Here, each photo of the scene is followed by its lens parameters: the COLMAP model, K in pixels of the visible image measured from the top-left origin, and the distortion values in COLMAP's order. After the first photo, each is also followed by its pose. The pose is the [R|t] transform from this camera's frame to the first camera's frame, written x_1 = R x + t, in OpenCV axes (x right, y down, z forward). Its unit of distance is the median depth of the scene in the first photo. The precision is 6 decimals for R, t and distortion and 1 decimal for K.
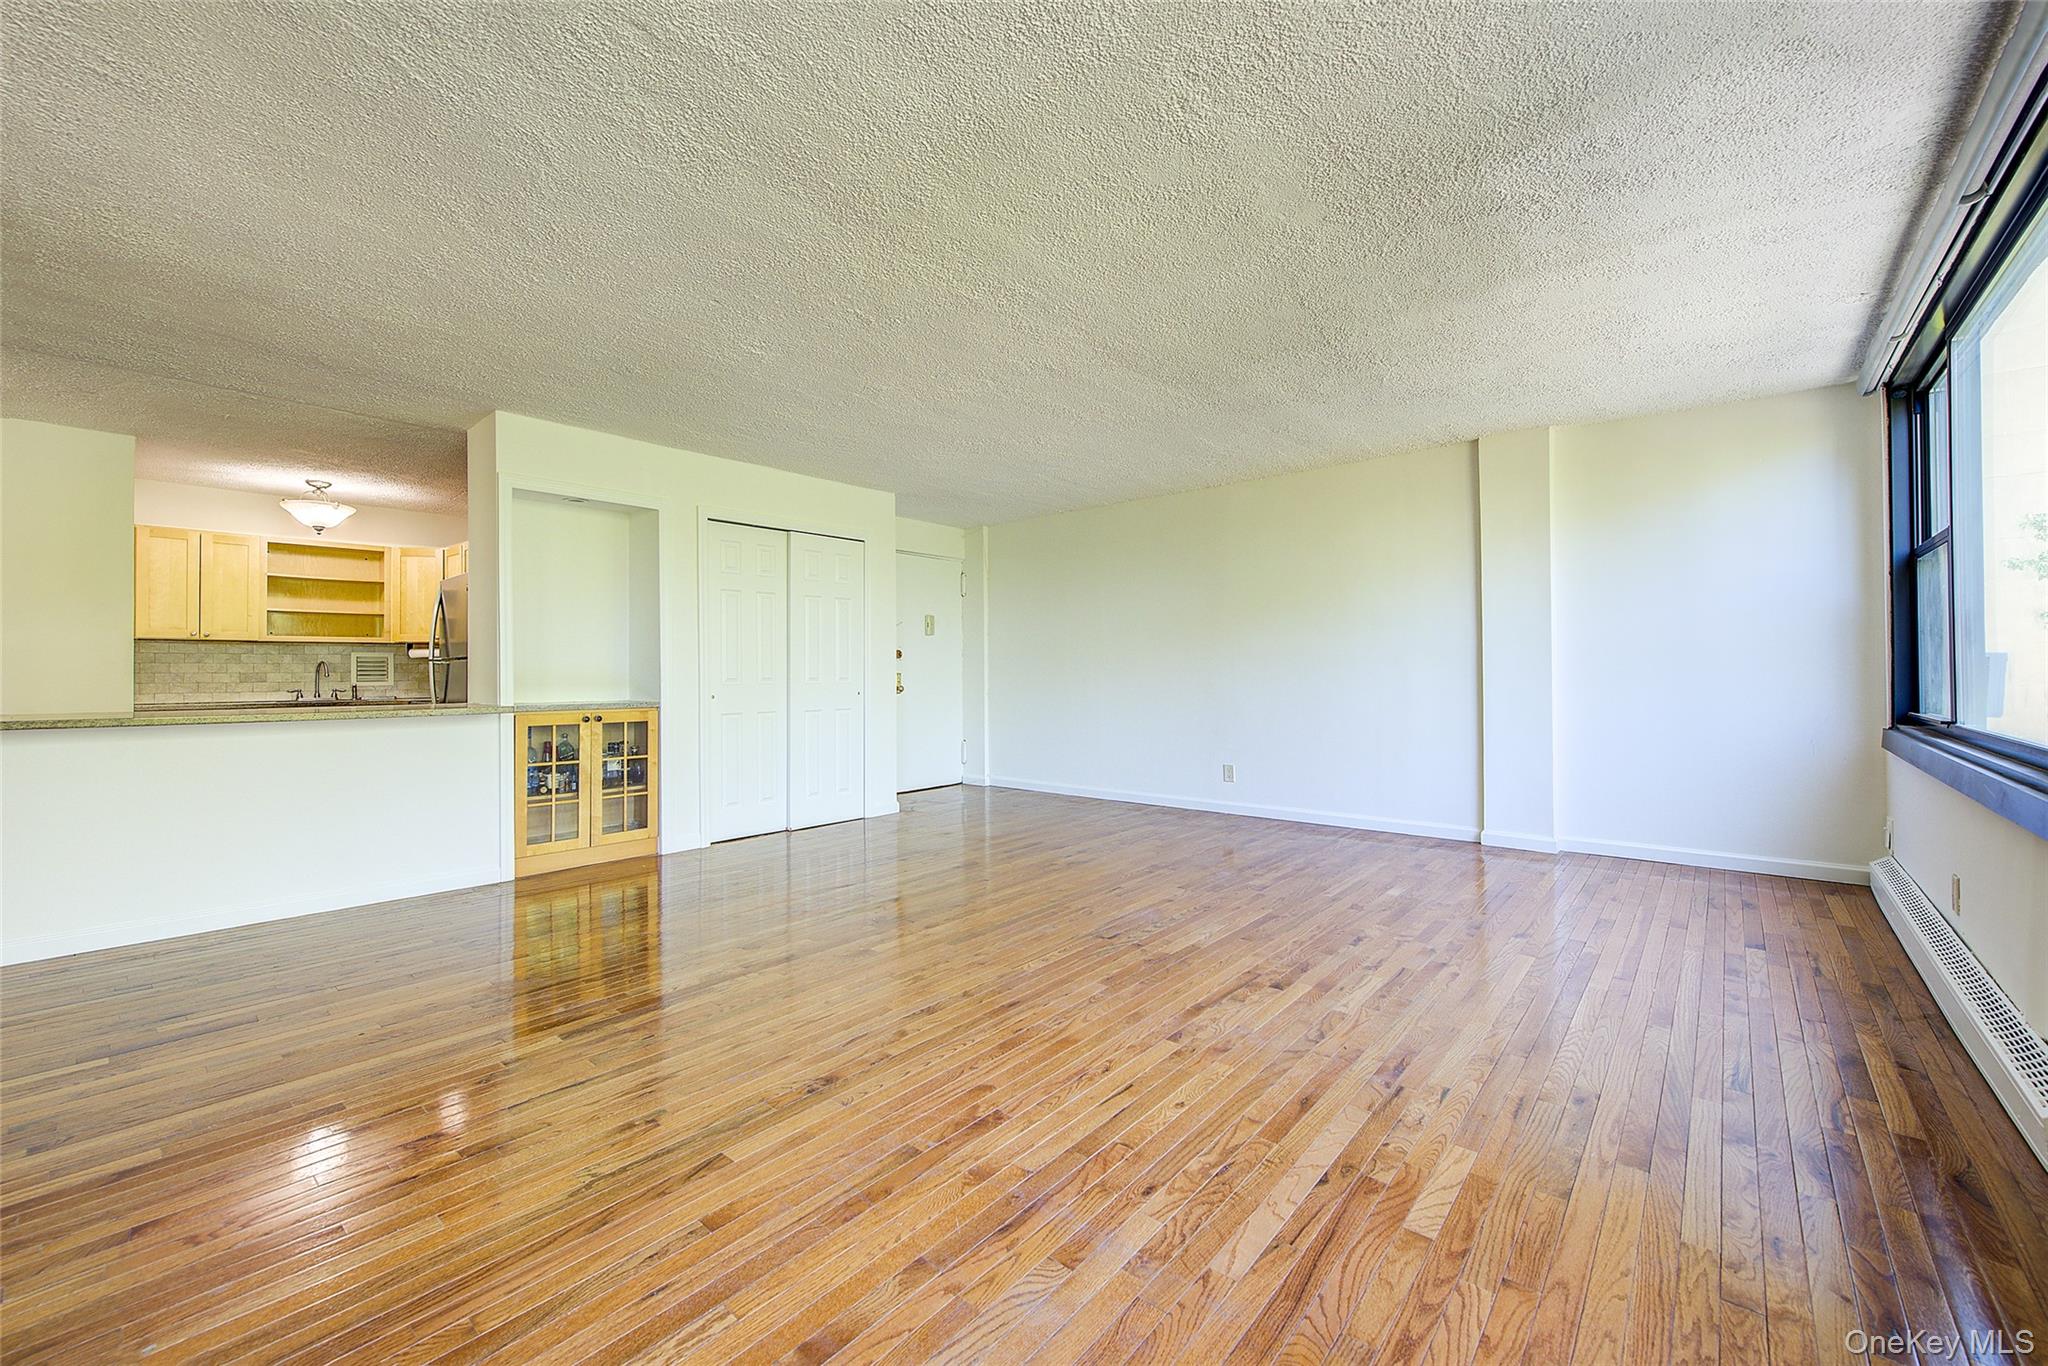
lens RADIAL K [[802.8, 0, 1027.0], [0, 802.8, 679.1], [0, 0, 1]] dist [-0.001141, -0.000195]
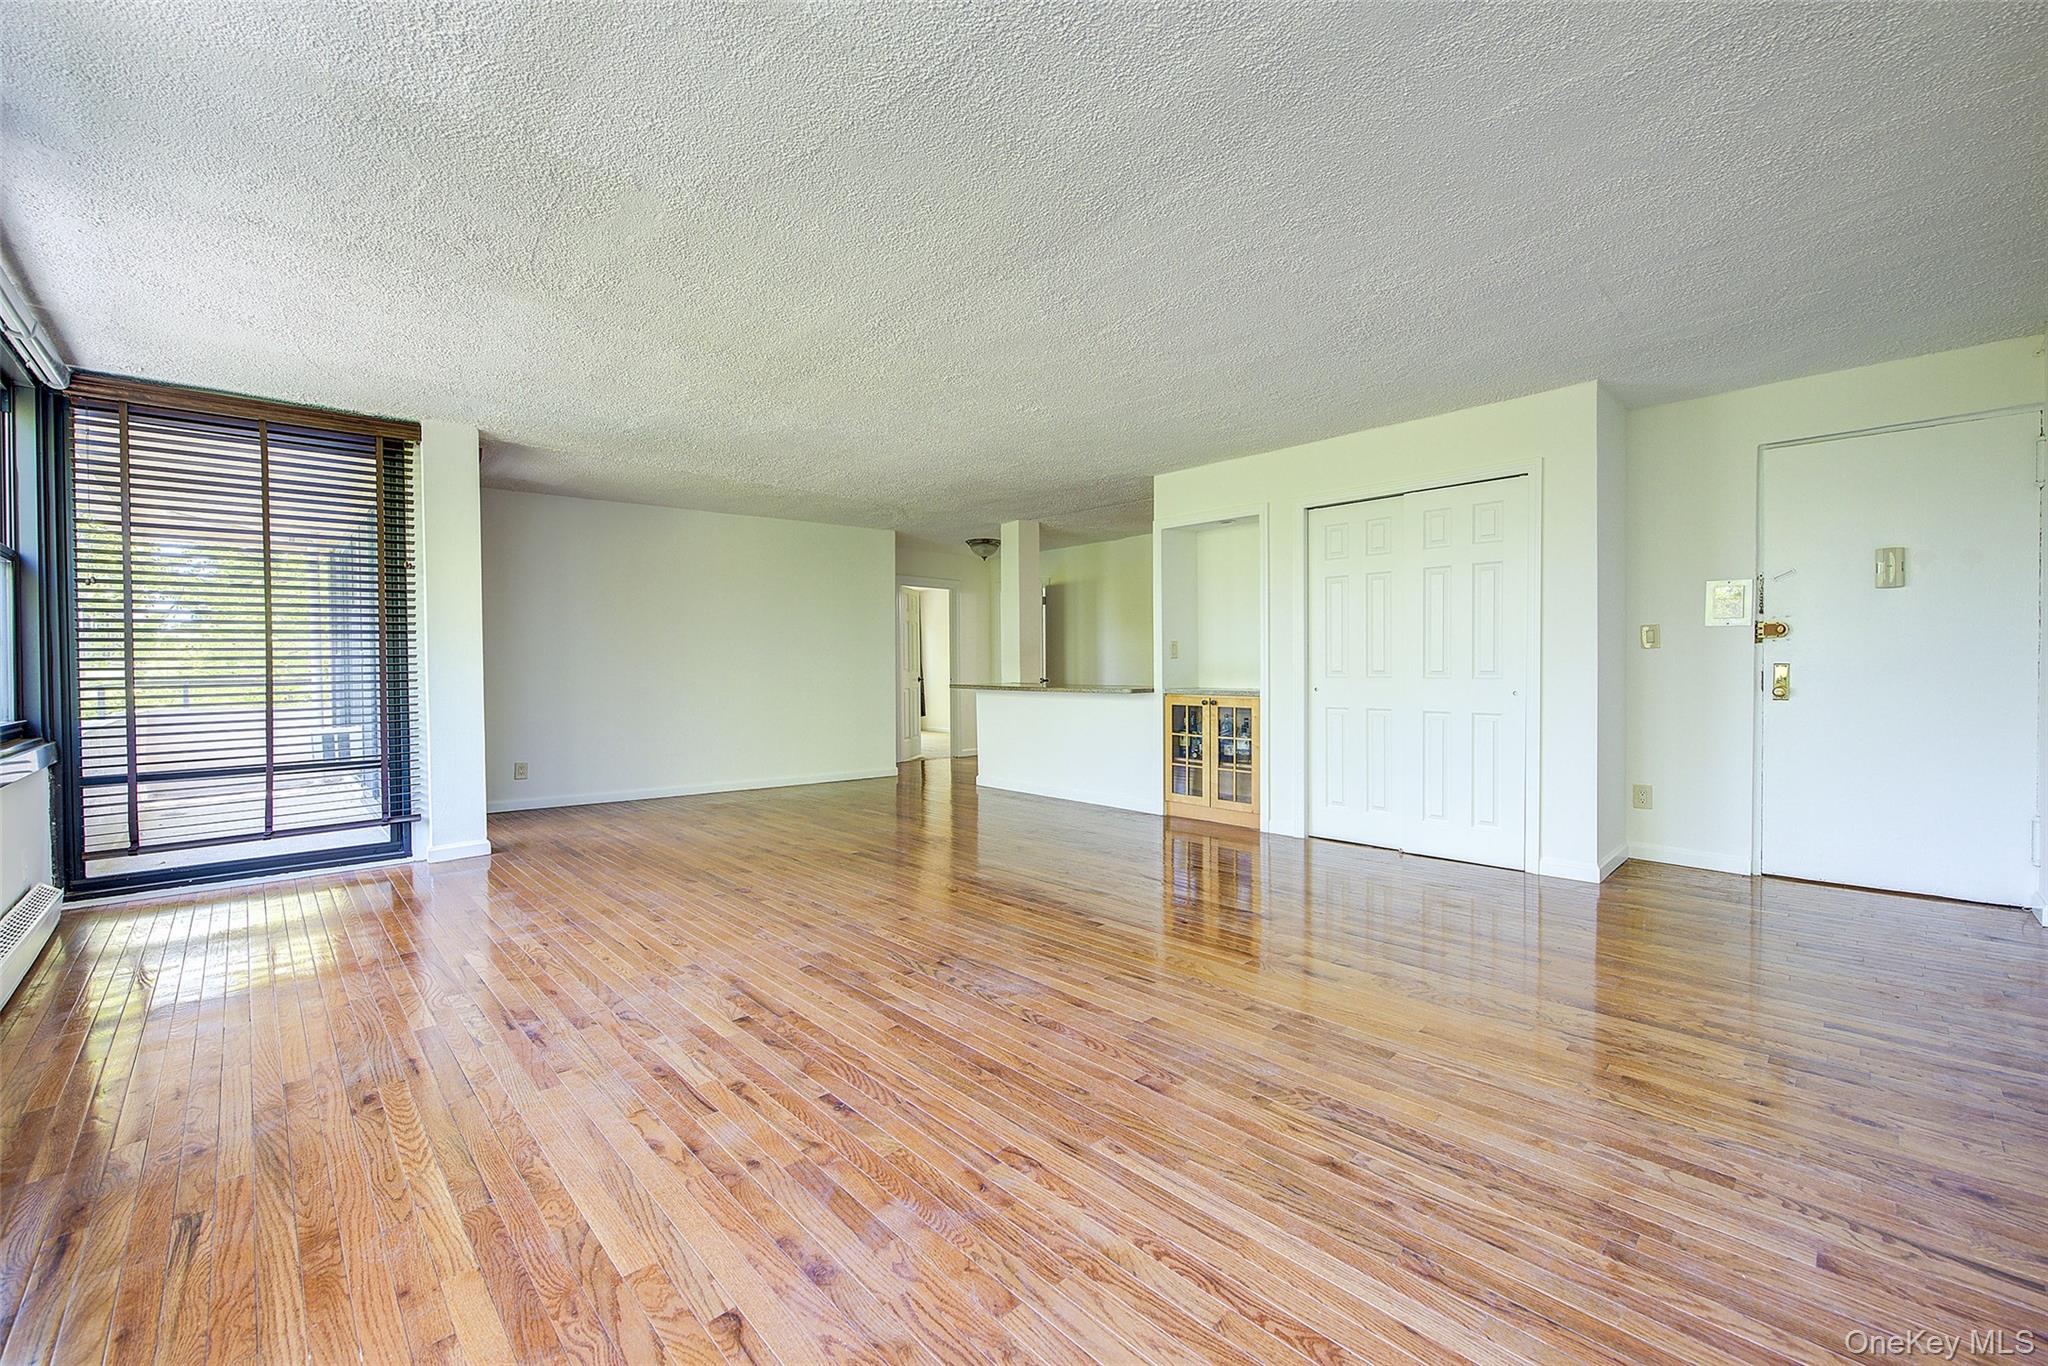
lens RADIAL K [[802.8, 0, 1027.0], [0, 802.8, 679.1], [0, 0, 1]] dist [-0.001141, -0.000195]
pose [[-0.079868, 0.022207, -0.996558, 0.887741], [-0.001441, 0.999748, 0.022394, -0.016567], [0.996804, 0.003224, -0.079816, 1.045830]]
